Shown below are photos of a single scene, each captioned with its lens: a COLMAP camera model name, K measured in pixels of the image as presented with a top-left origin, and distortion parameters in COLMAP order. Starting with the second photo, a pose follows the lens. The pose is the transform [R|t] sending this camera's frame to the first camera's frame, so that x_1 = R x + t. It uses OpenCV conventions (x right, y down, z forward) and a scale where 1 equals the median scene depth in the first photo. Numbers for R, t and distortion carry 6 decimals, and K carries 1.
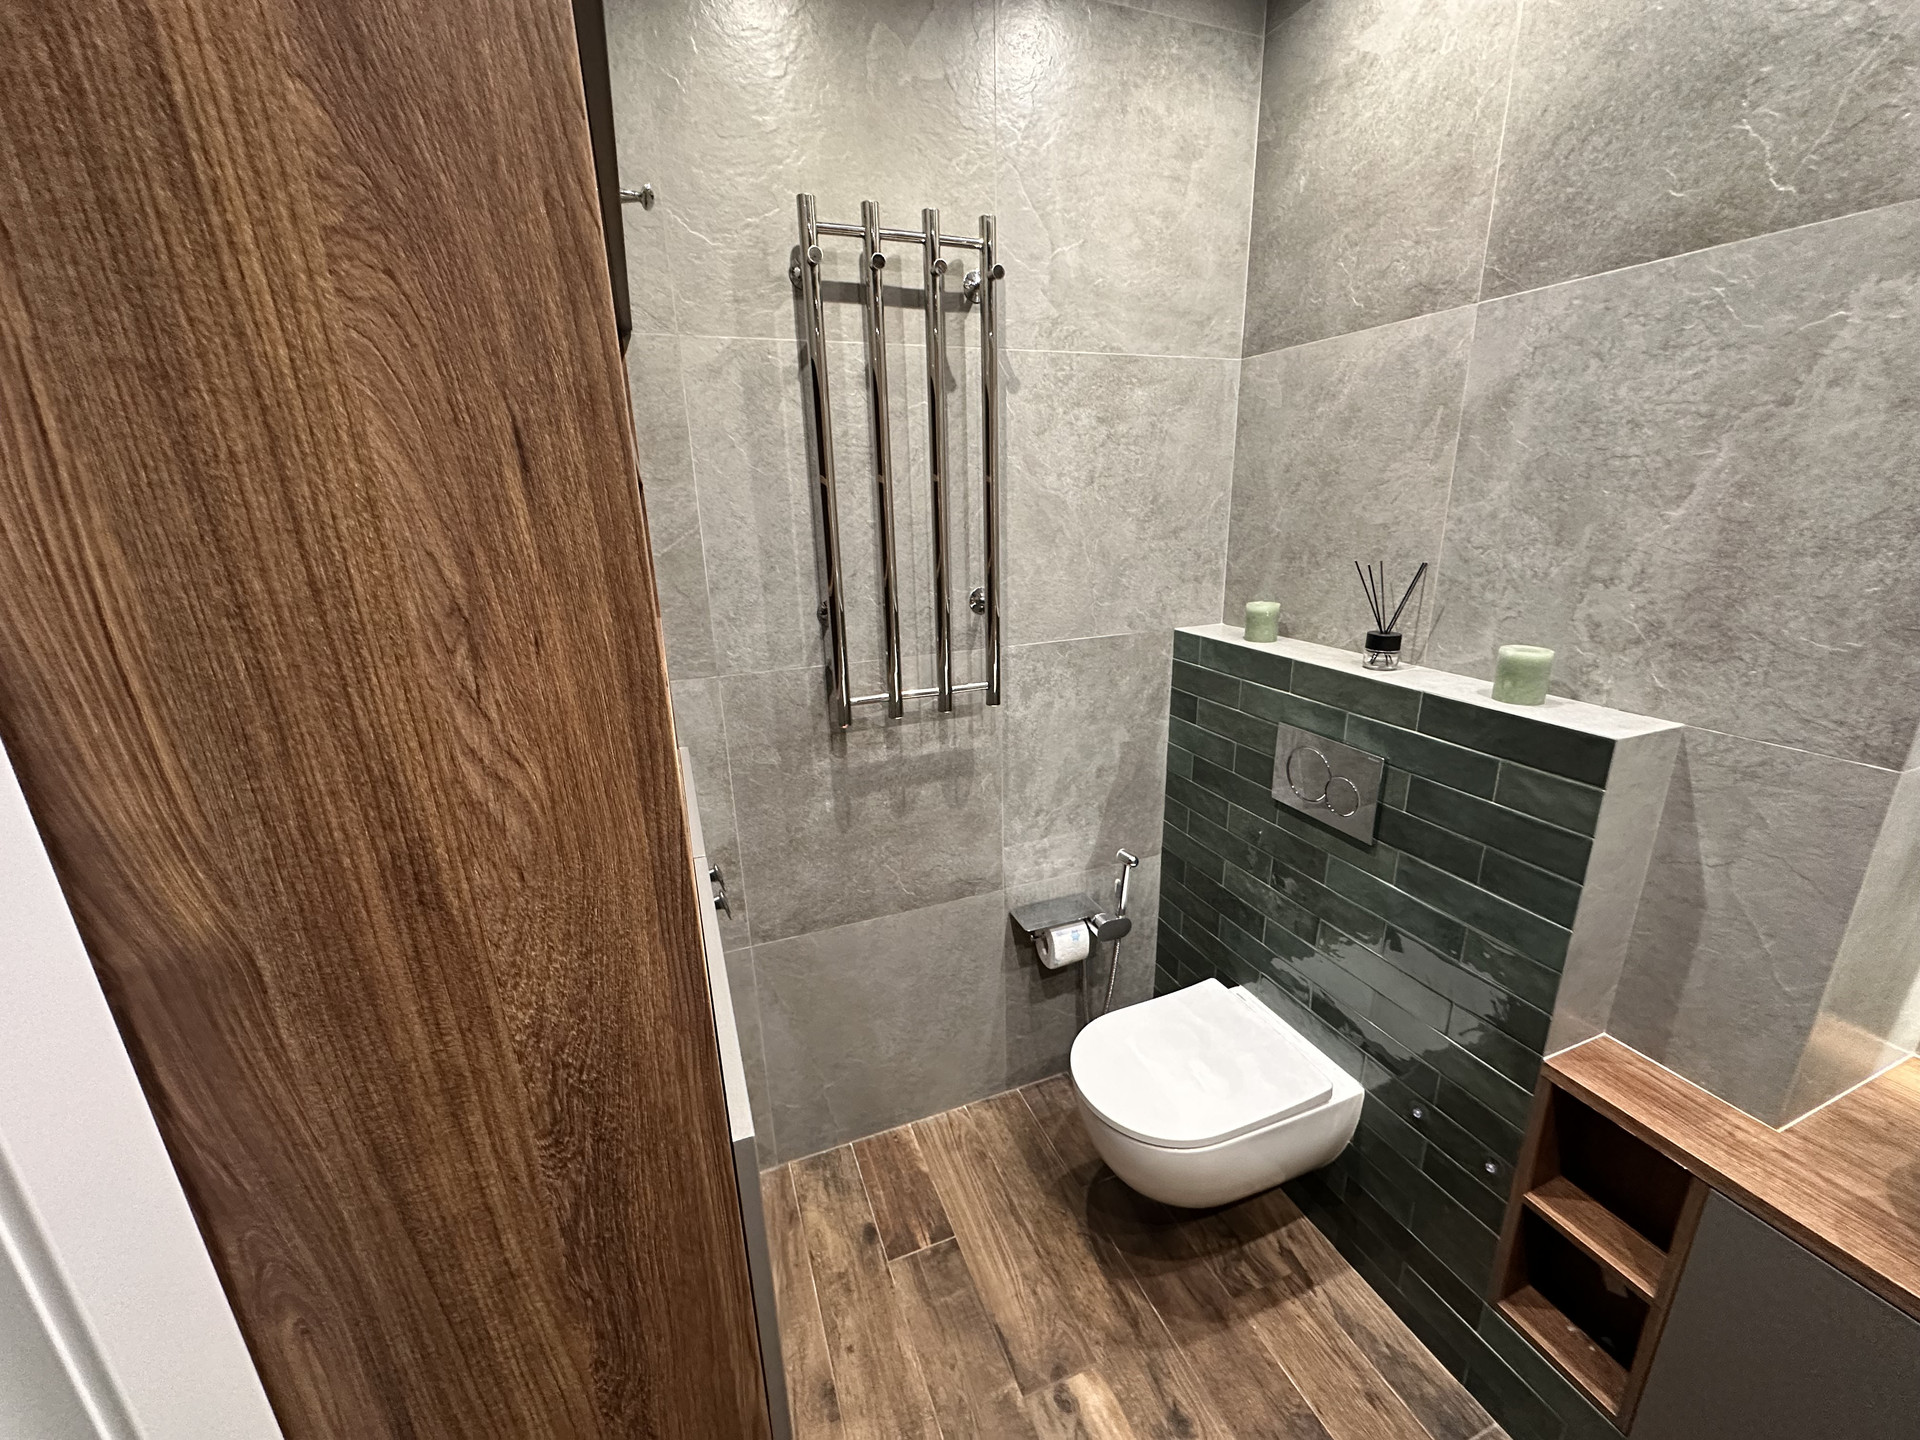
lens RADIAL K [[764.5, 0, 960.3], [0, 764.5, 718.3], [0, 0, 1]] dist [-0.002694, 0.000460]
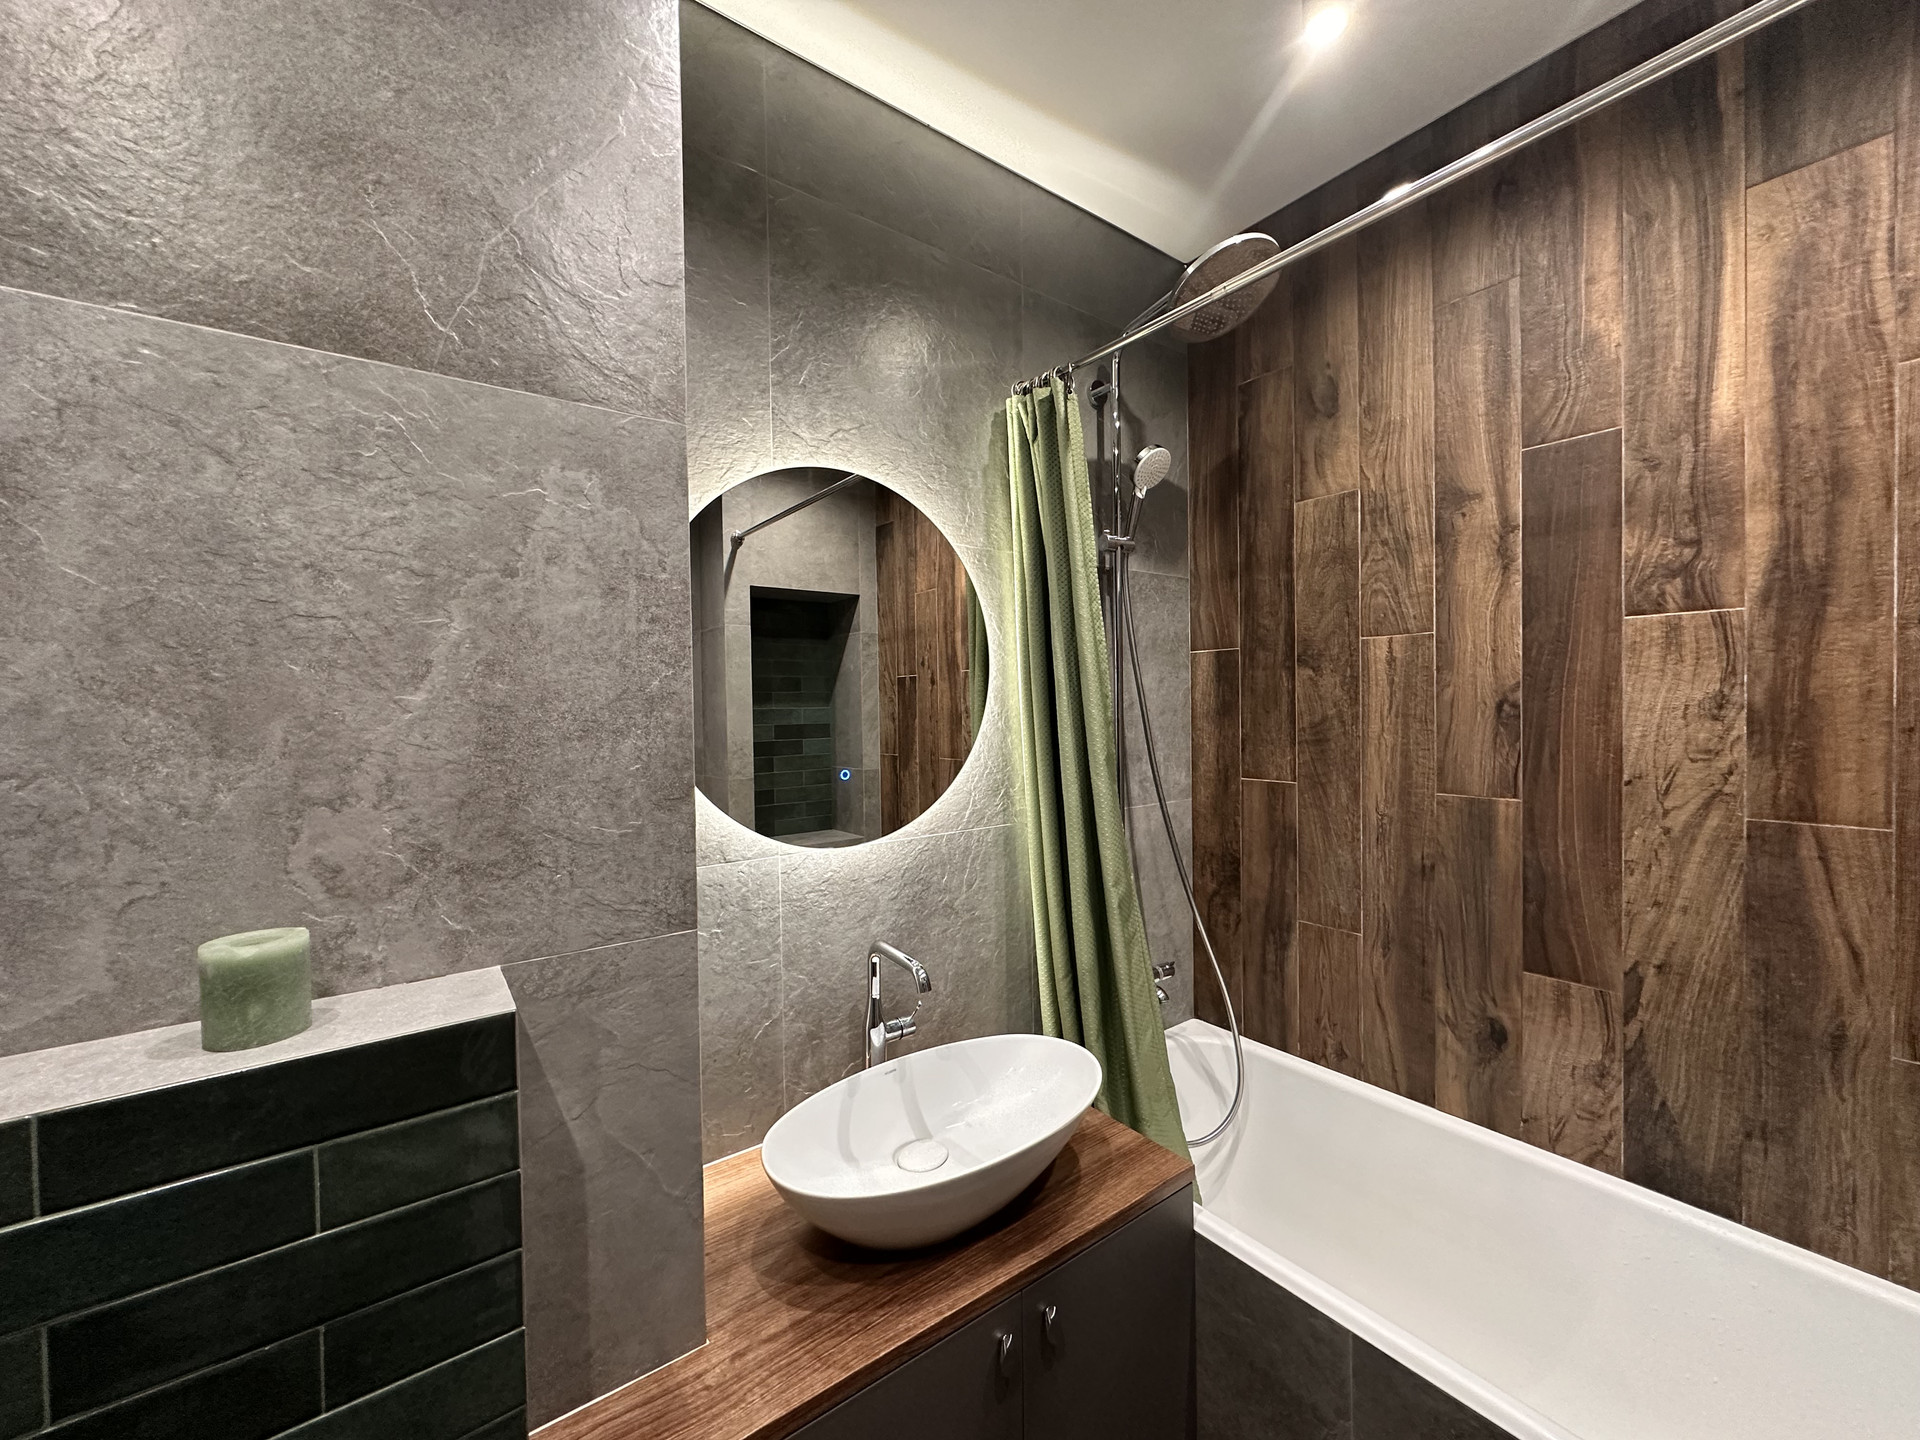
lens RADIAL K [[759.6, 0, 960.6], [0, 759.6, 715.7], [0, 0, 1]] dist [-0.002231, 0.000024]
pose [[-0.260947, 0.012316, 0.965274, 0.100833], [0.294813, 0.953165, 0.067537, -0.149380], [-0.919234, 0.302199, -0.252357, 0.716857]]
